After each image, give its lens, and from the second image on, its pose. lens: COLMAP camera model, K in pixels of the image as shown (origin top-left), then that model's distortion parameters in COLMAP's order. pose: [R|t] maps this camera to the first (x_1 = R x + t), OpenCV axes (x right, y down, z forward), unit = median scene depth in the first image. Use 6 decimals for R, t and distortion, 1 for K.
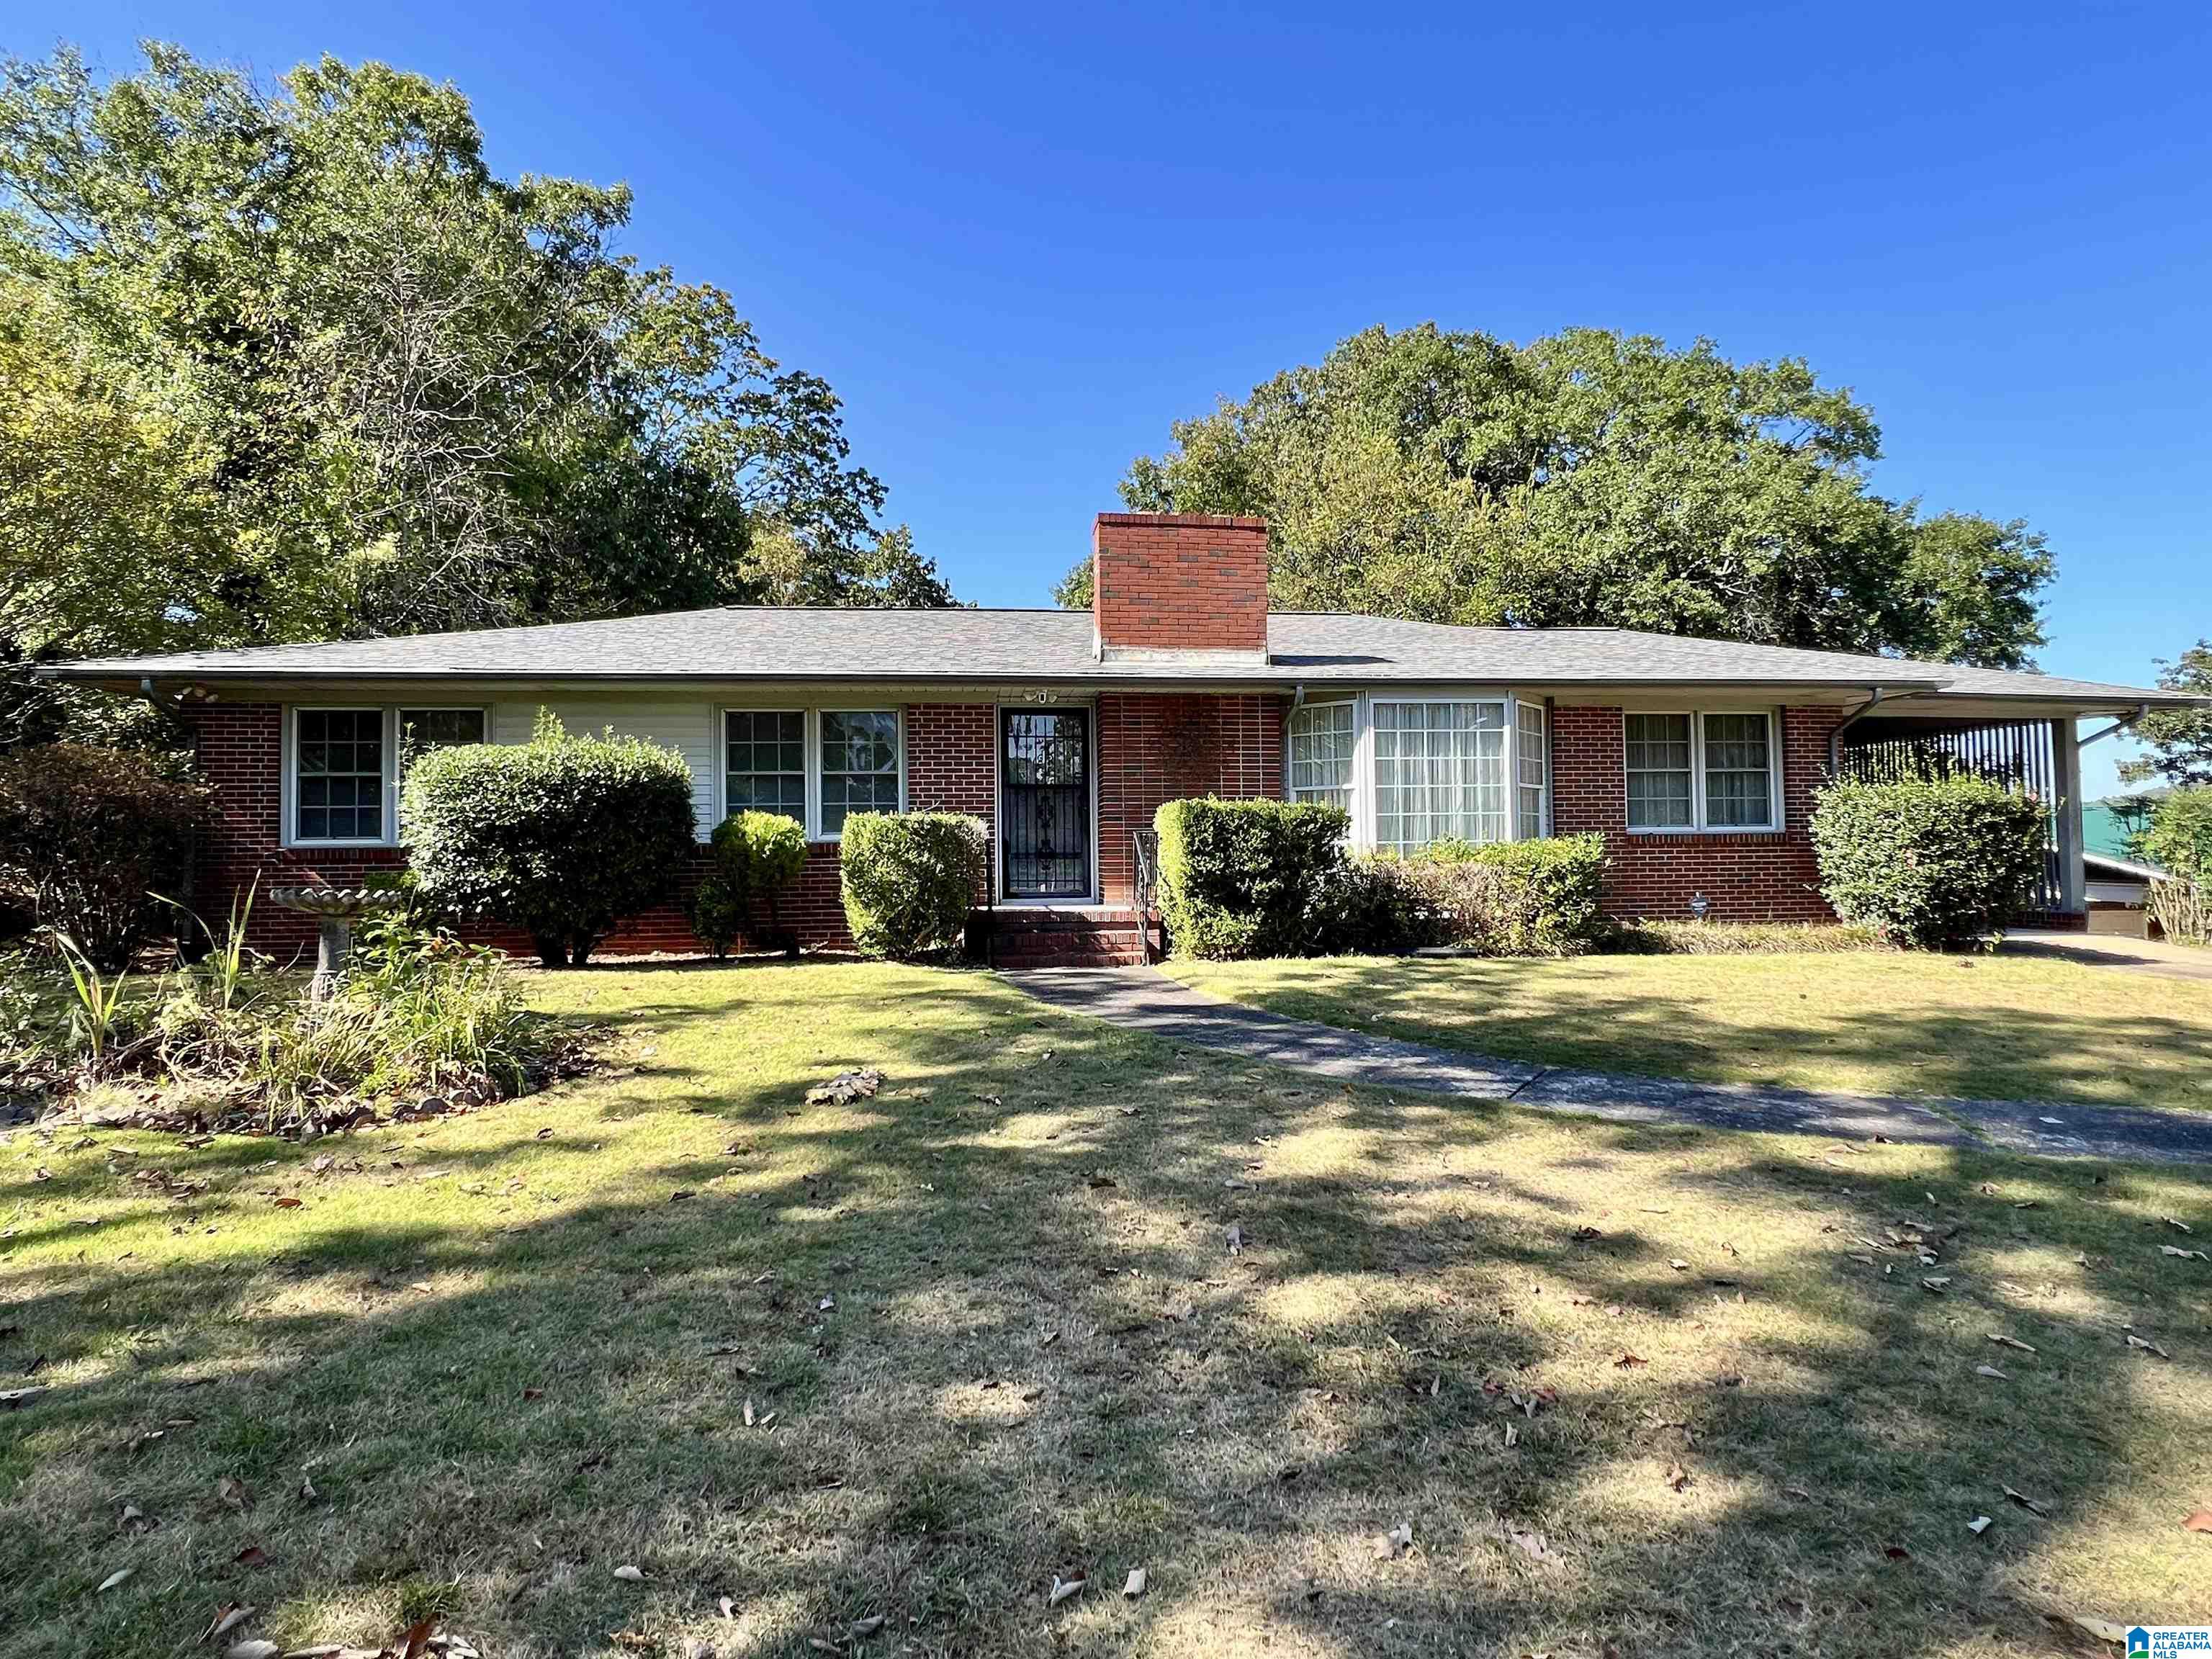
lens RADIAL K [[1161.5, 0, 1106.0], [0, 1161.5, 829.5], [0, 0, 1]] dist [-0.000234, 0.000007]
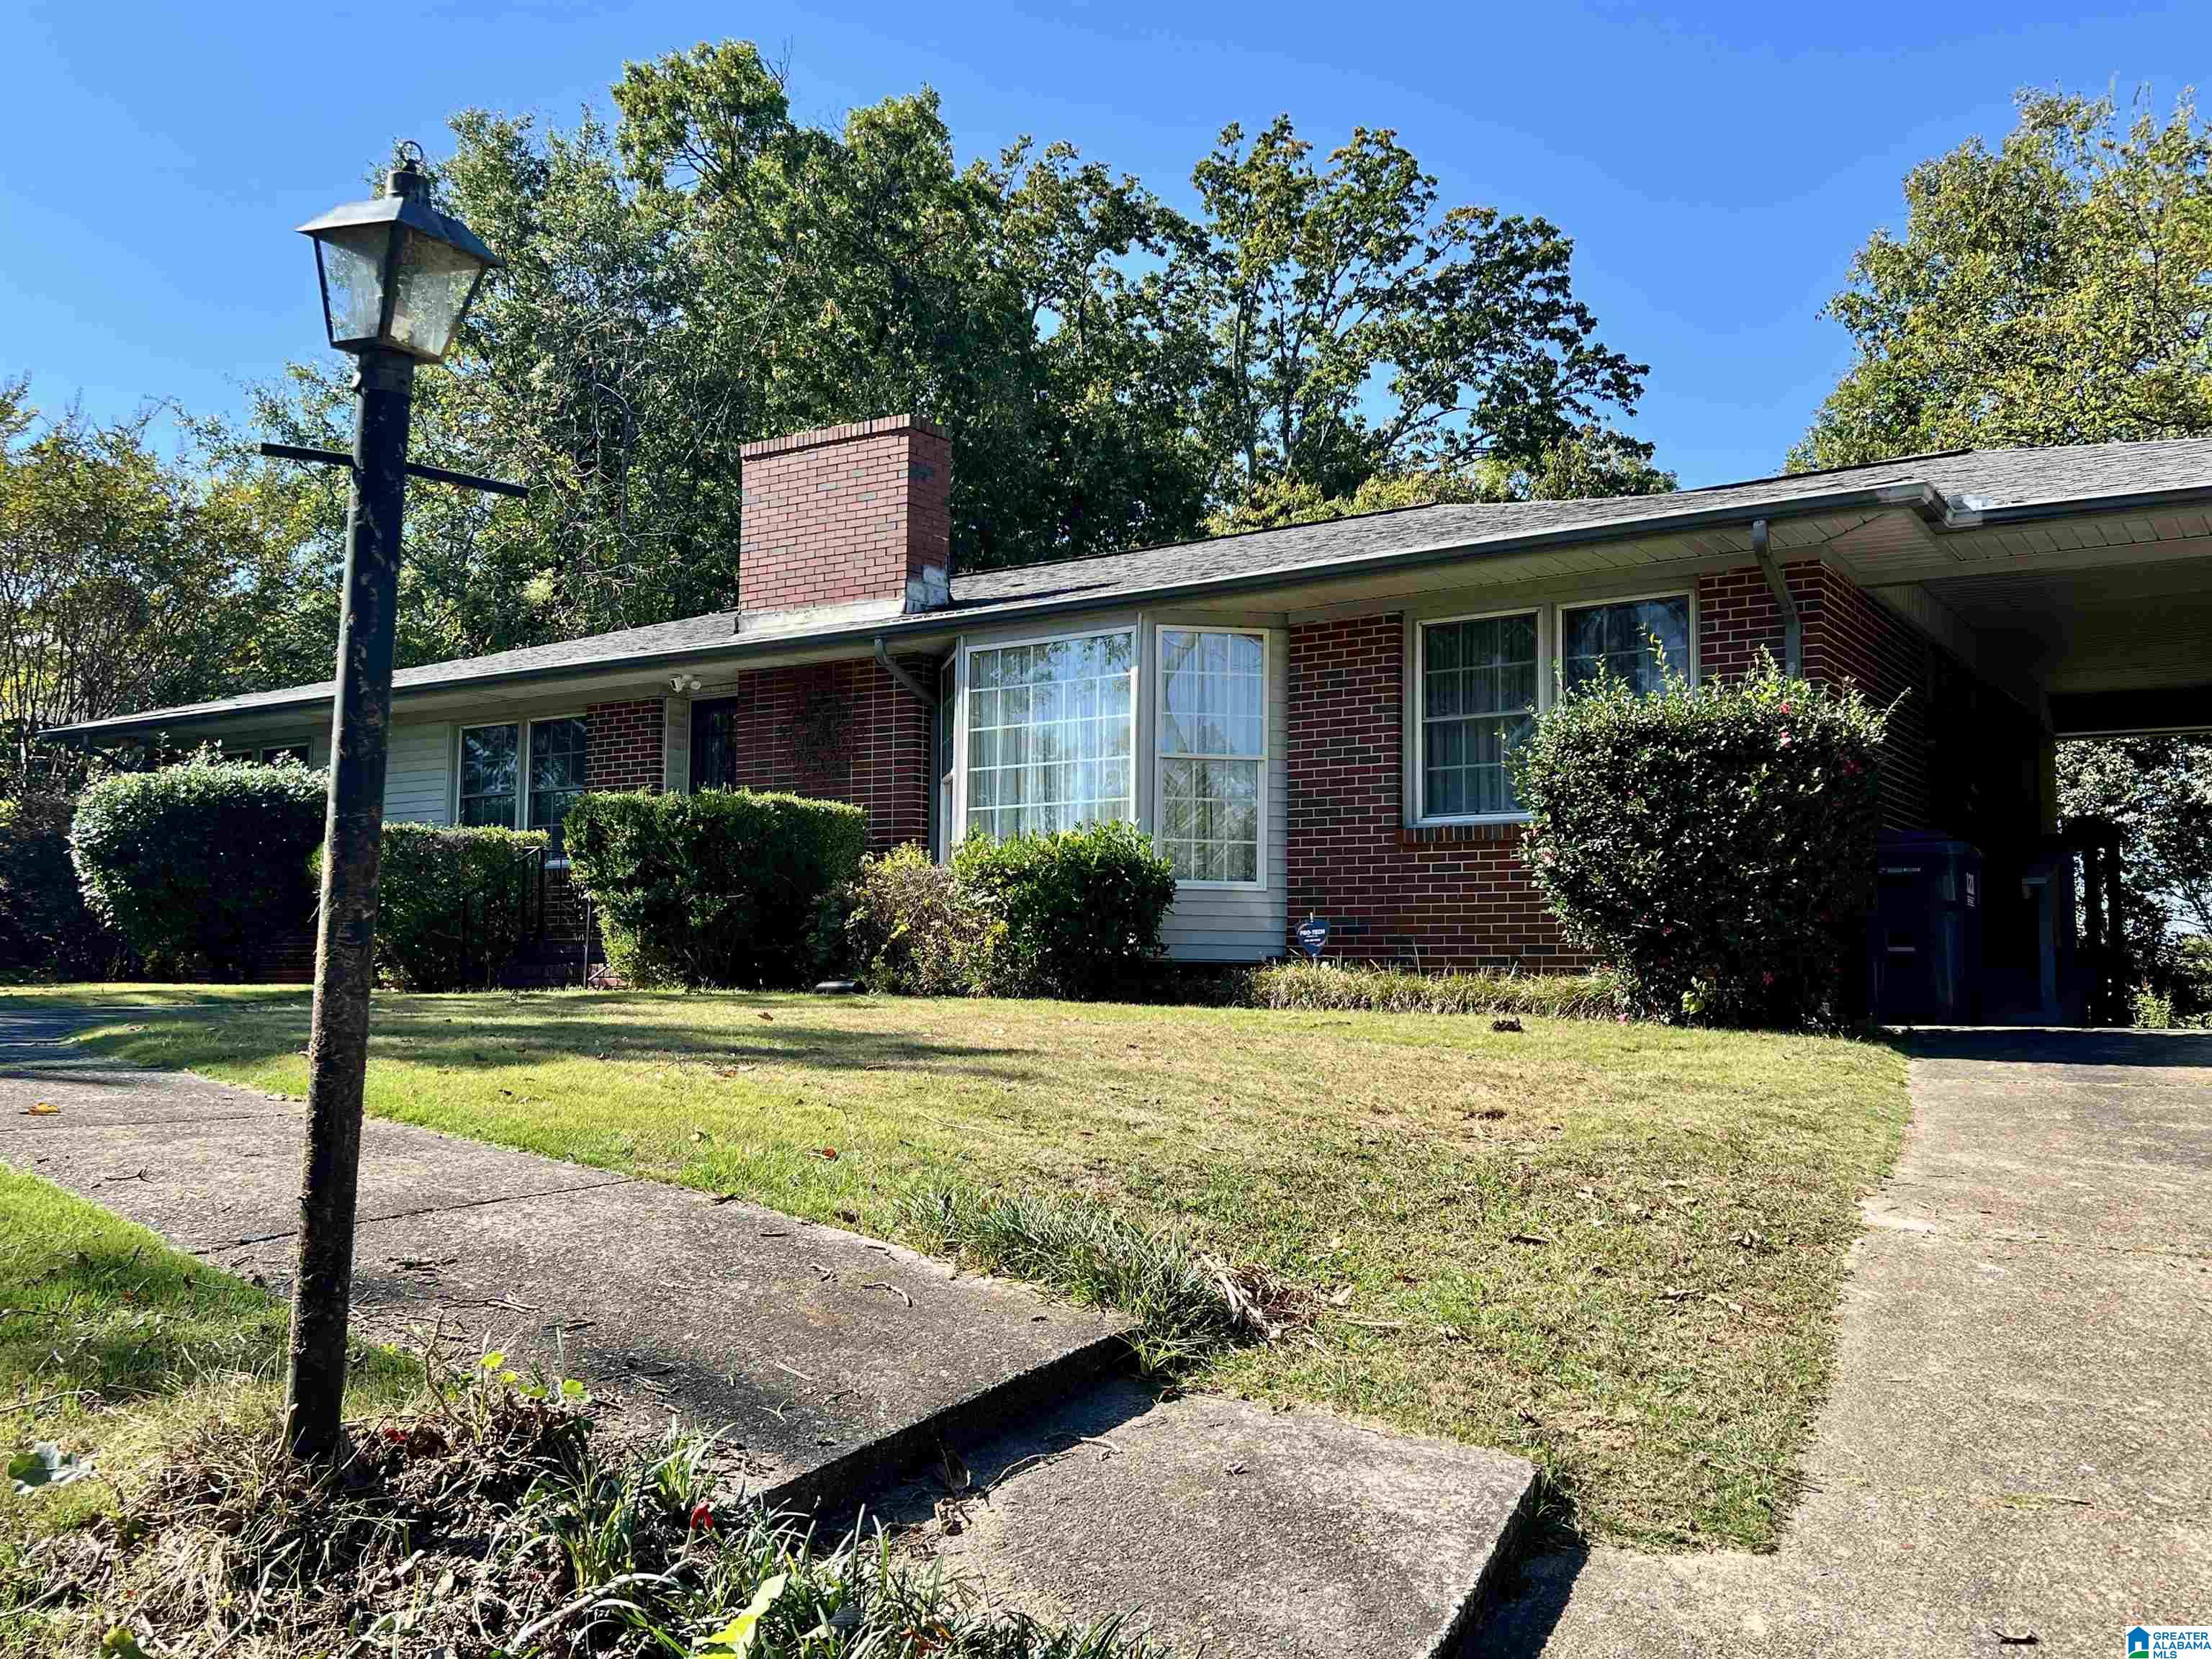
lens RADIAL K [[1934.8, 0, 1116.3], [0, 1934.8, 803.7], [0, 0, 1]] dist [0.176481, -0.341943]
pose [[0.757247, -0.048033, -0.651359, 1.020020], [-0.003687, 0.996962, -0.077805, 0.071670], [0.653118, 0.061319, 0.754770, 0.170969]]
